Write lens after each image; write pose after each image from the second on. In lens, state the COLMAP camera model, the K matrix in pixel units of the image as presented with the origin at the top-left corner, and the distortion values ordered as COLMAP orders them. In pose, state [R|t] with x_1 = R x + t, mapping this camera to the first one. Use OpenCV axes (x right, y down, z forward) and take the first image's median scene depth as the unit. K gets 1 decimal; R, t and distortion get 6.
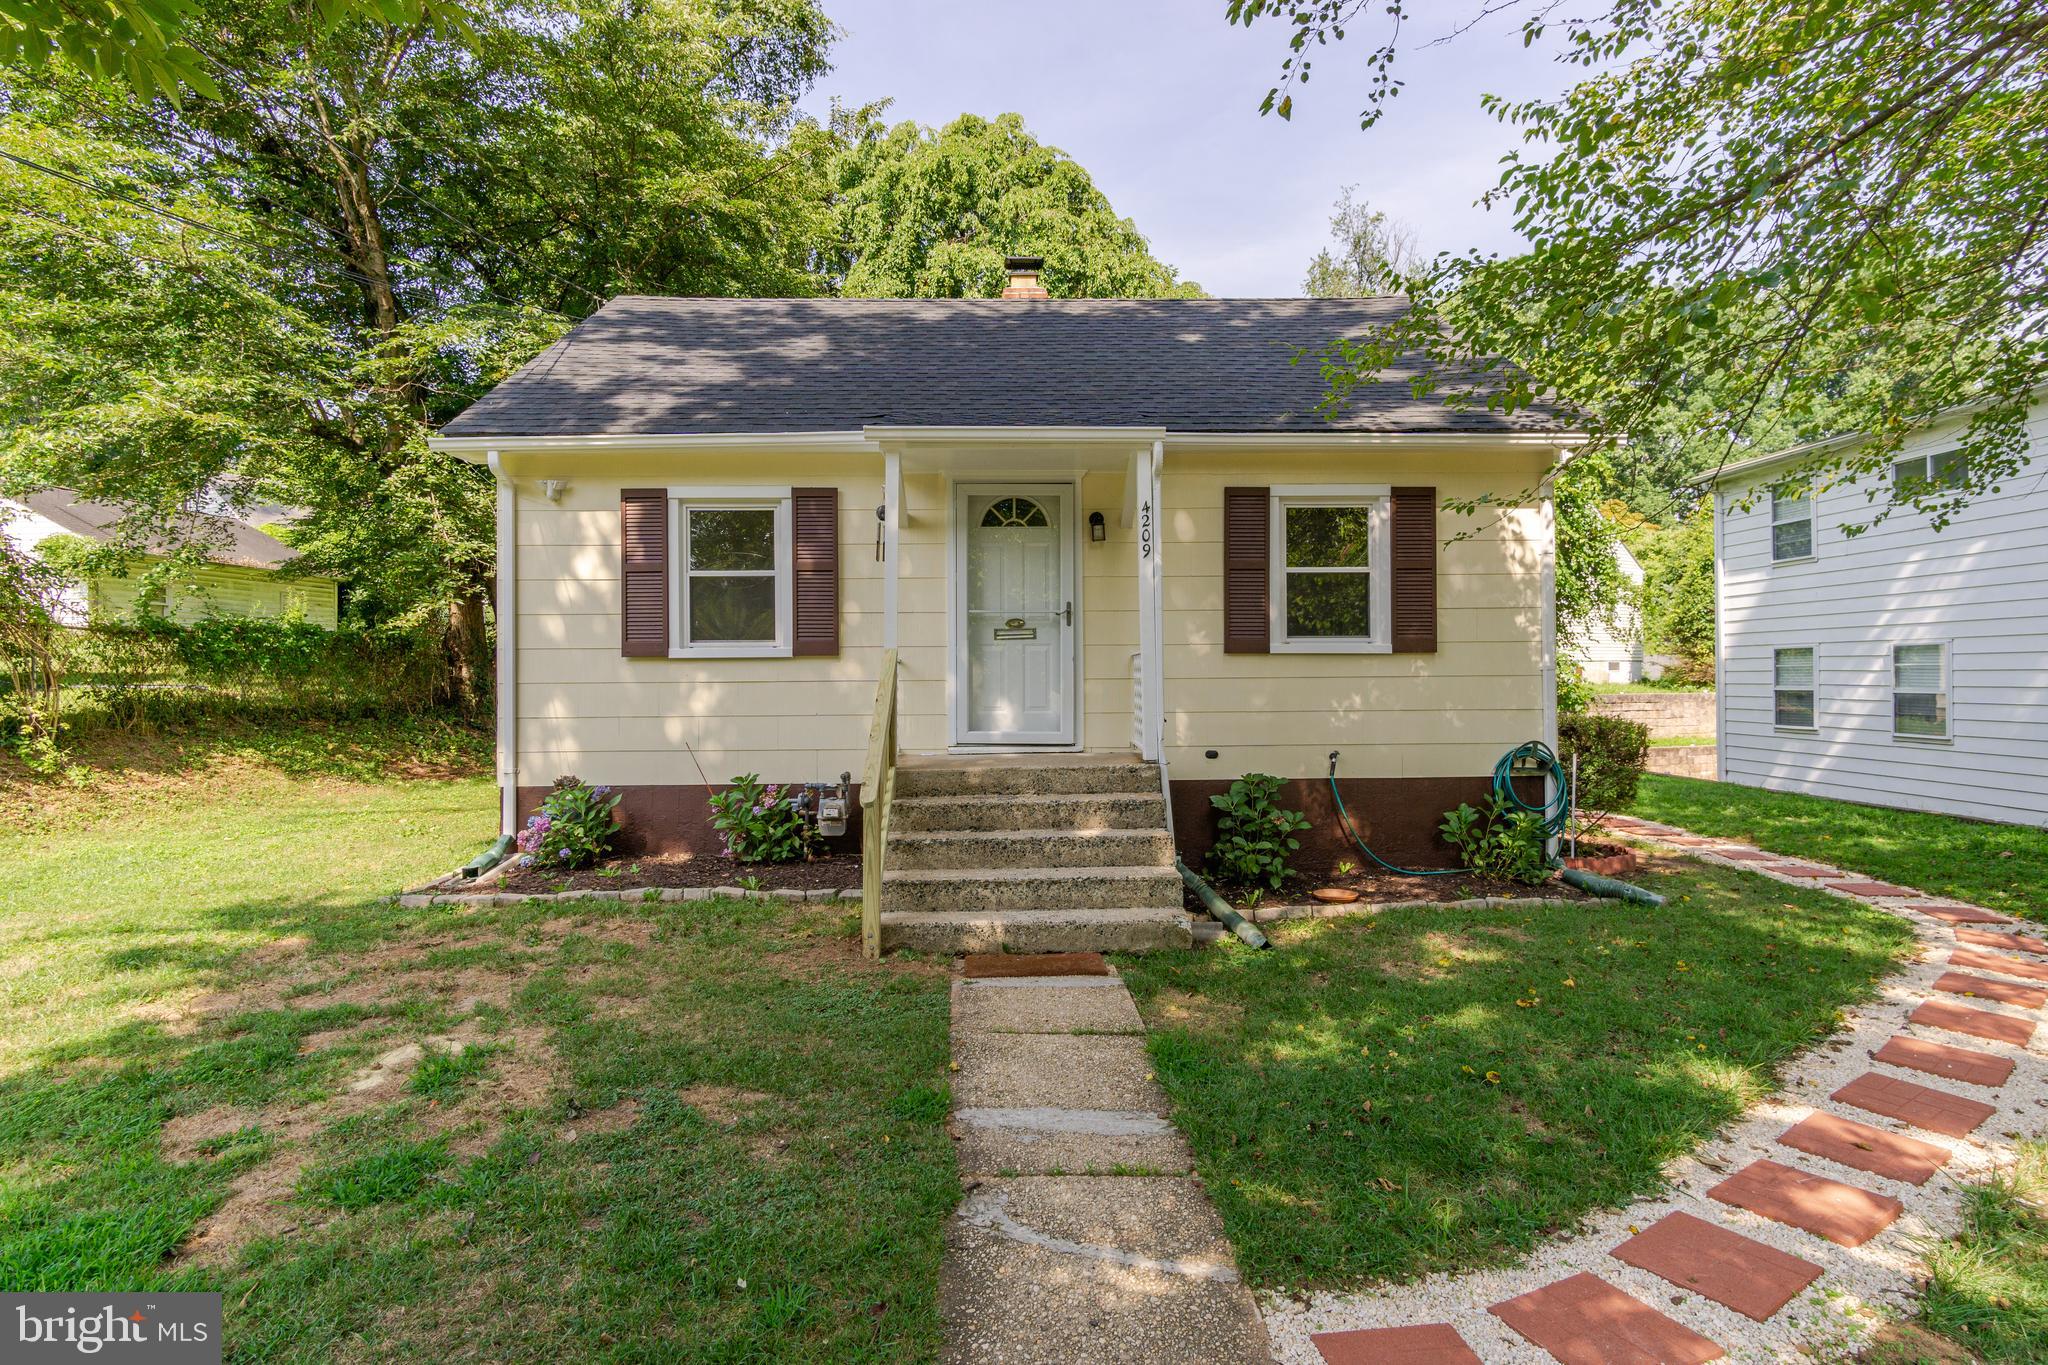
lens RADIAL K [[1075.1, 0, 1010.1], [0, 1075.1, 664.1], [0, 0, 1]] dist [0.008388, 0.000246]
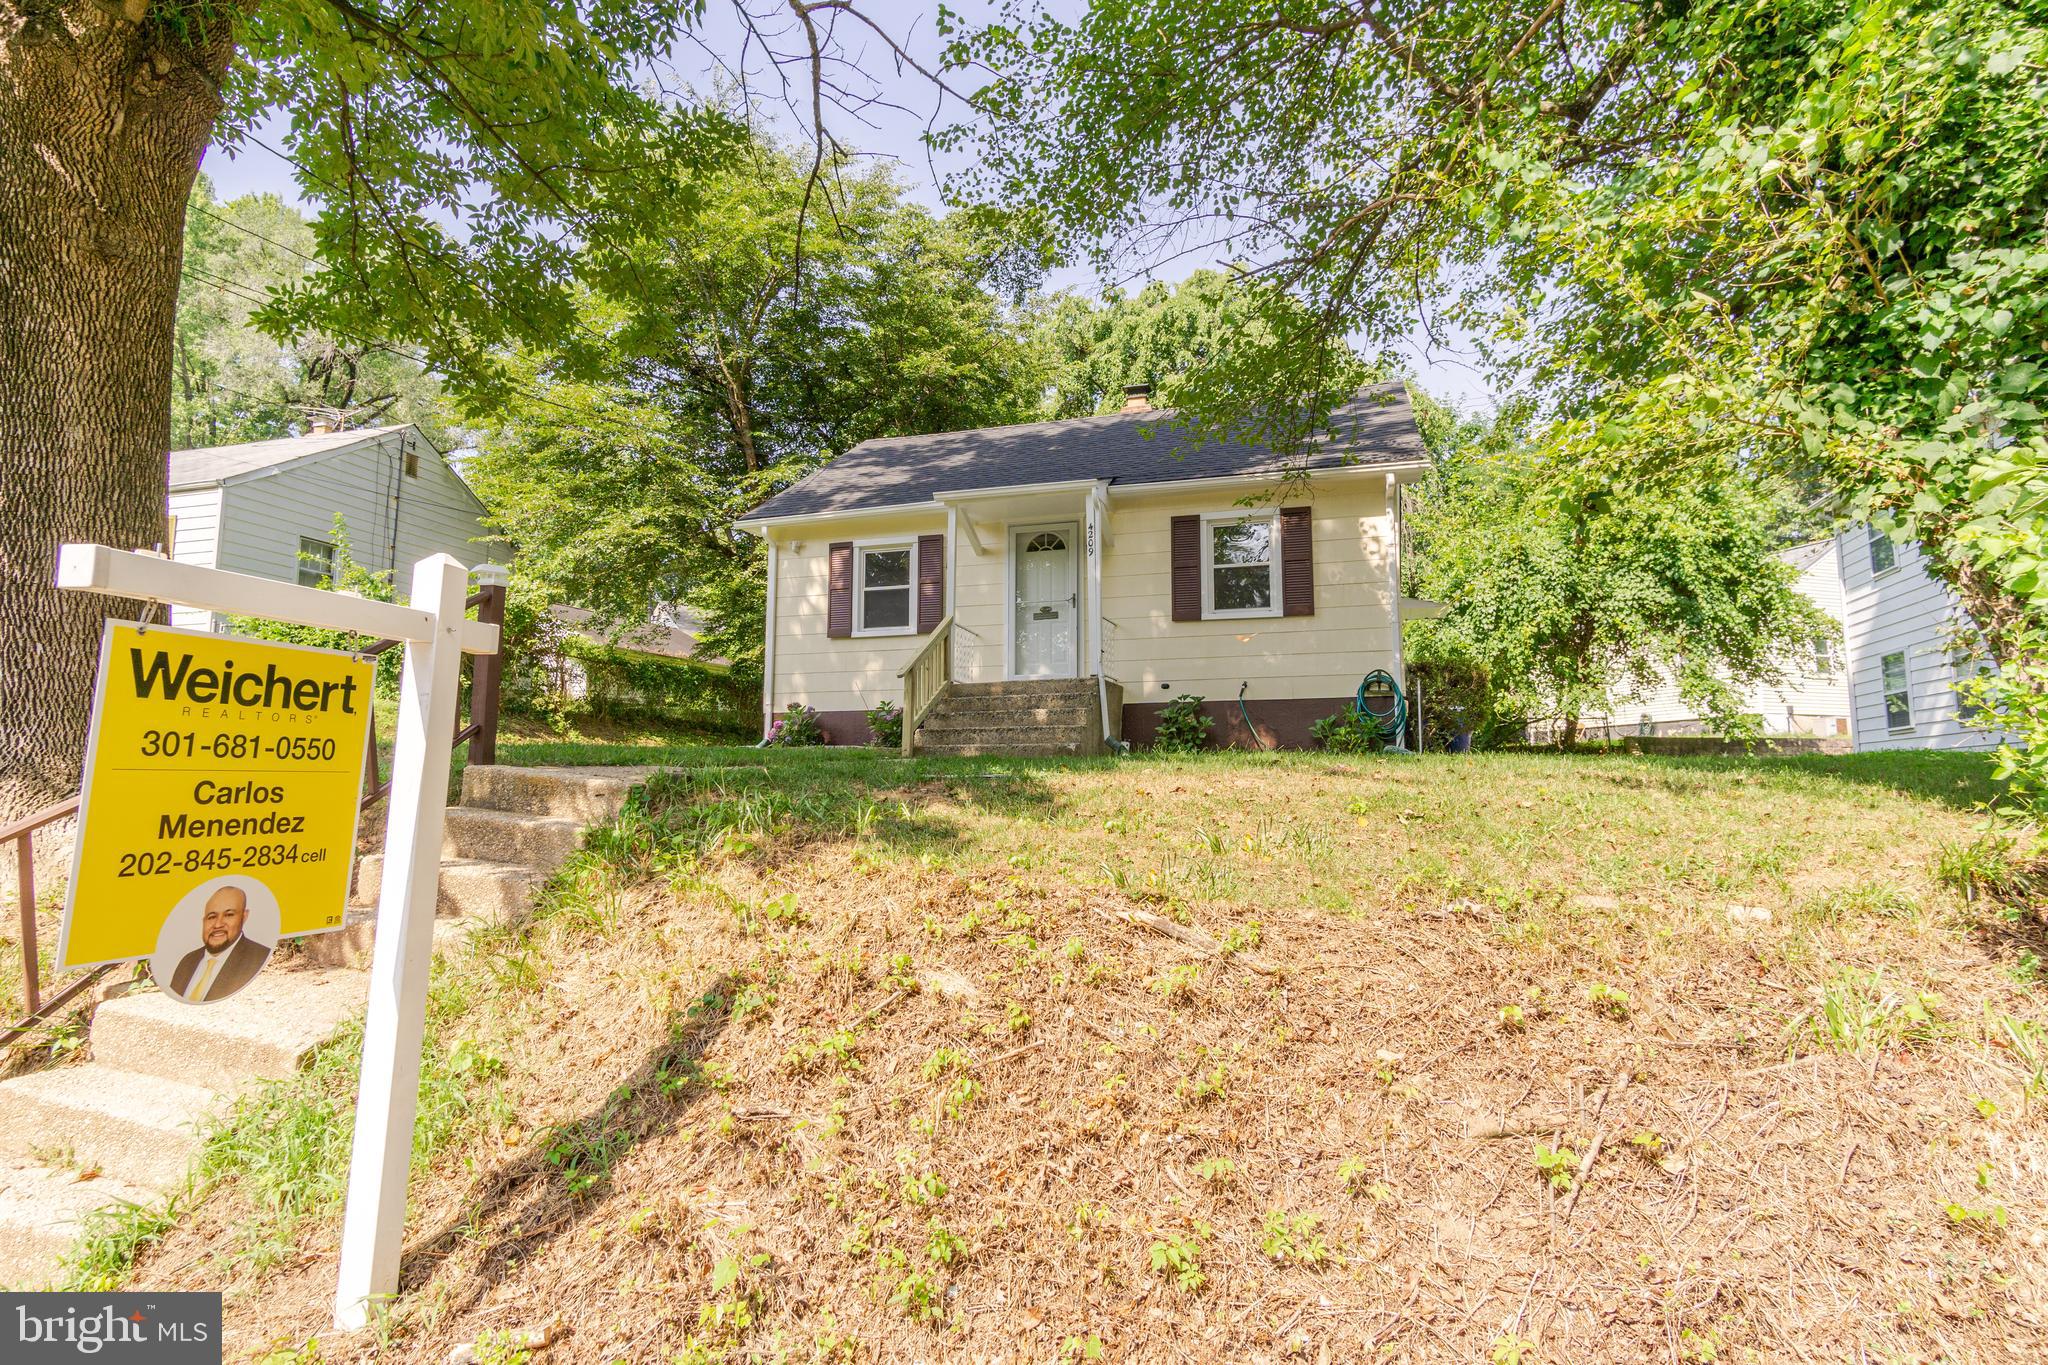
lens RADIAL K [[1075.1, 0, 1010.1], [0, 1075.1, 664.1], [0, 0, 1]] dist [0.008388, 0.000246]
pose [[0.944256, -0.031871, -0.327666, 0.483201], [-0.005610, 0.993601, -0.112810, 0.227182], [0.329164, 0.108360, 0.938035, -0.527777]]
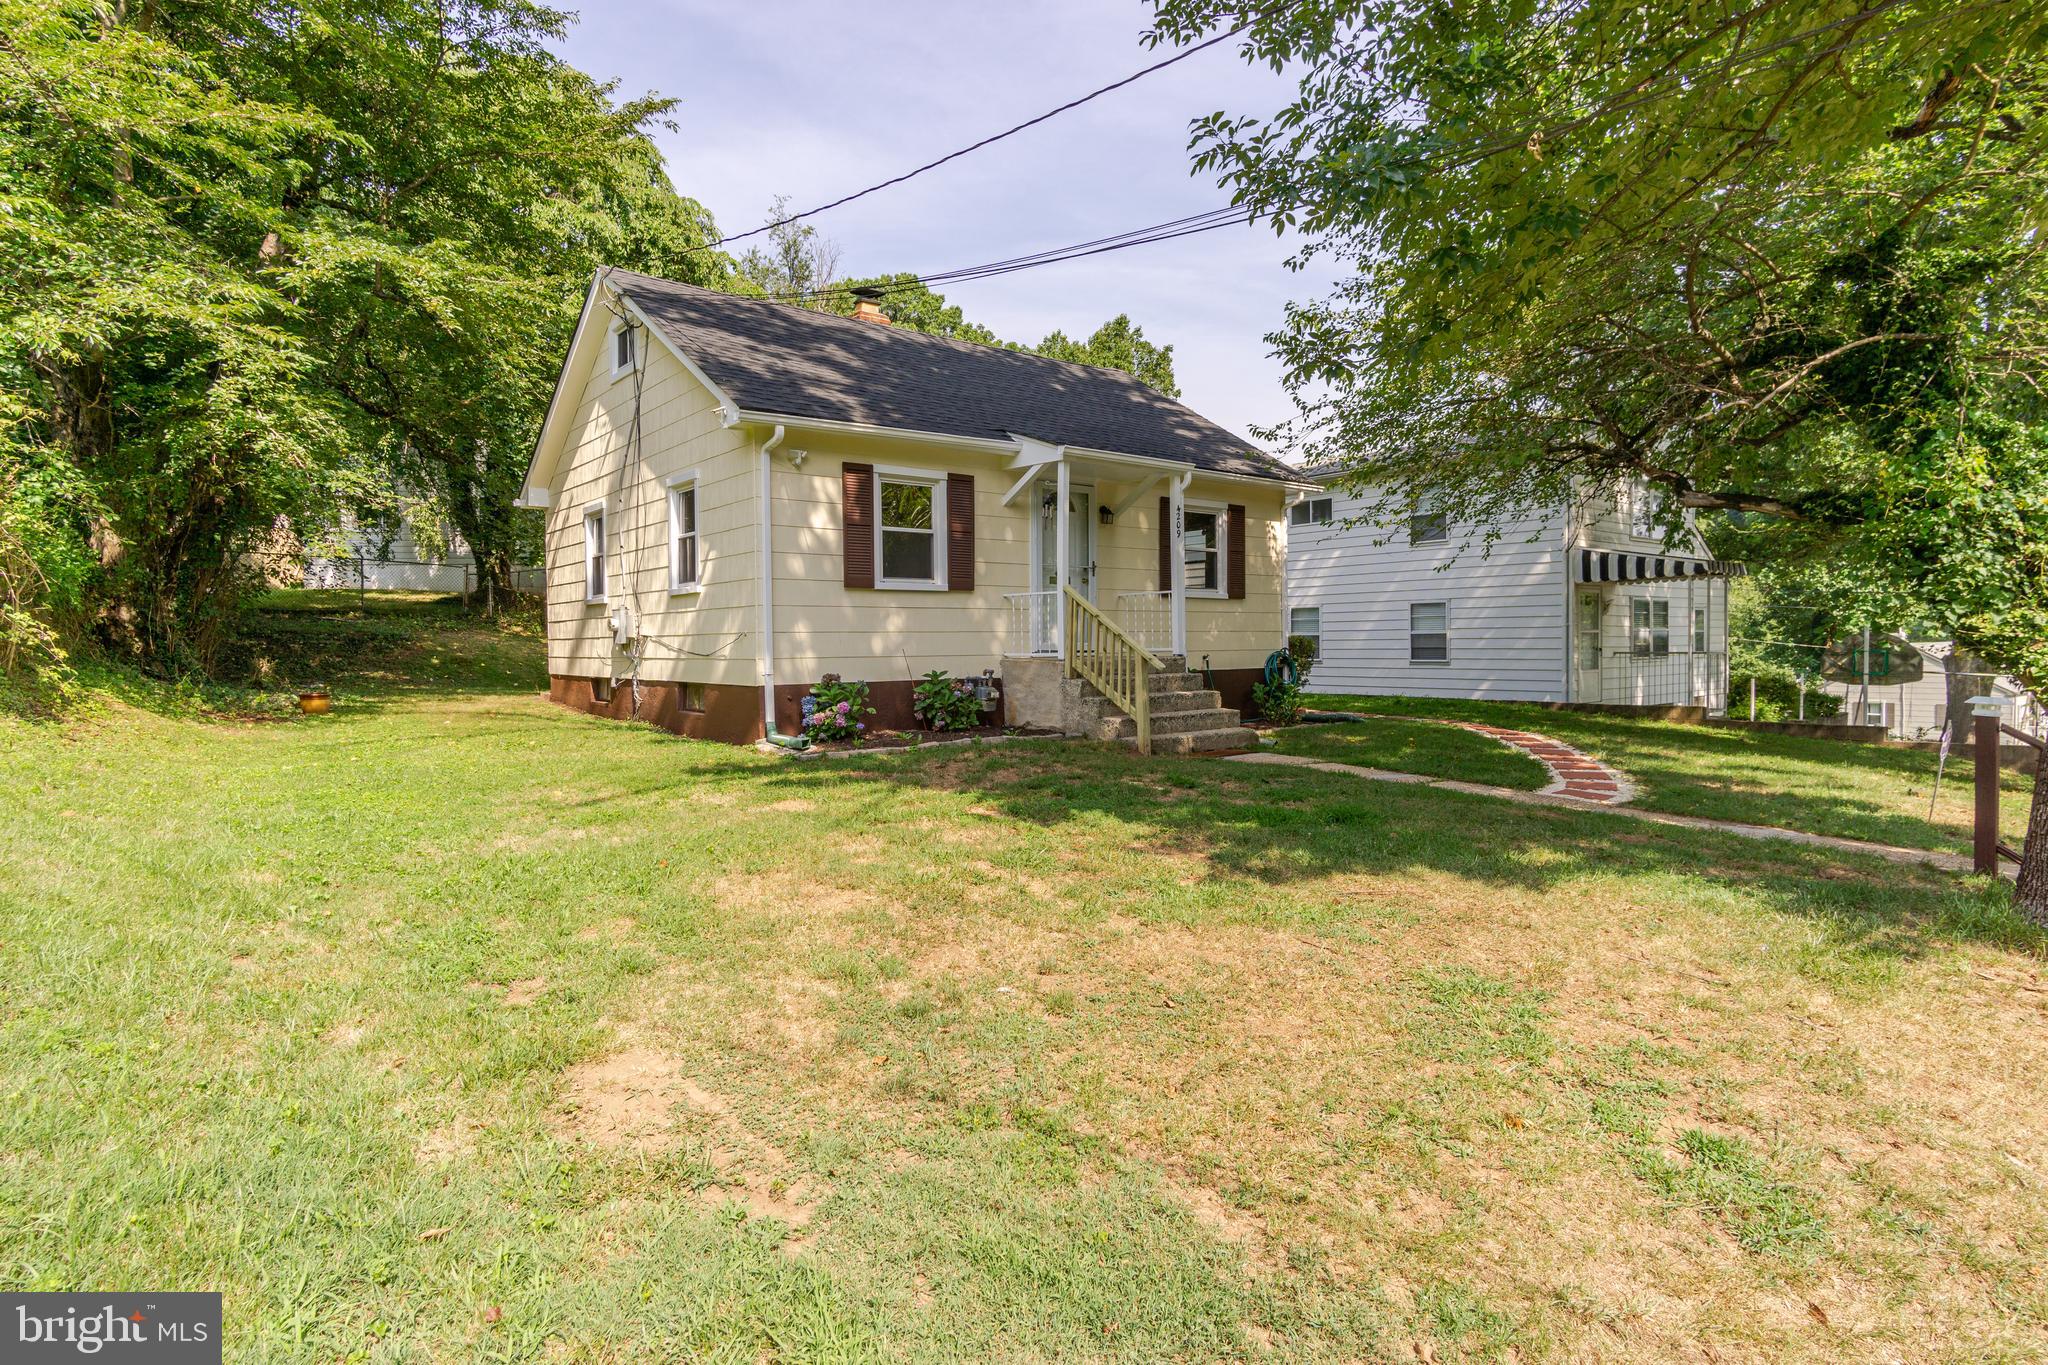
lens RADIAL K [[1075.1, 0, 1010.1], [0, 1075.1, 664.1], [0, 0, 1]] dist [0.008388, 0.000246]
pose [[0.802089, -0.012354, 0.597076, -0.981933], [-0.002116, 0.999721, 0.023527, 0.056135], [-0.597200, -0.020134, 0.801840, -0.200763]]
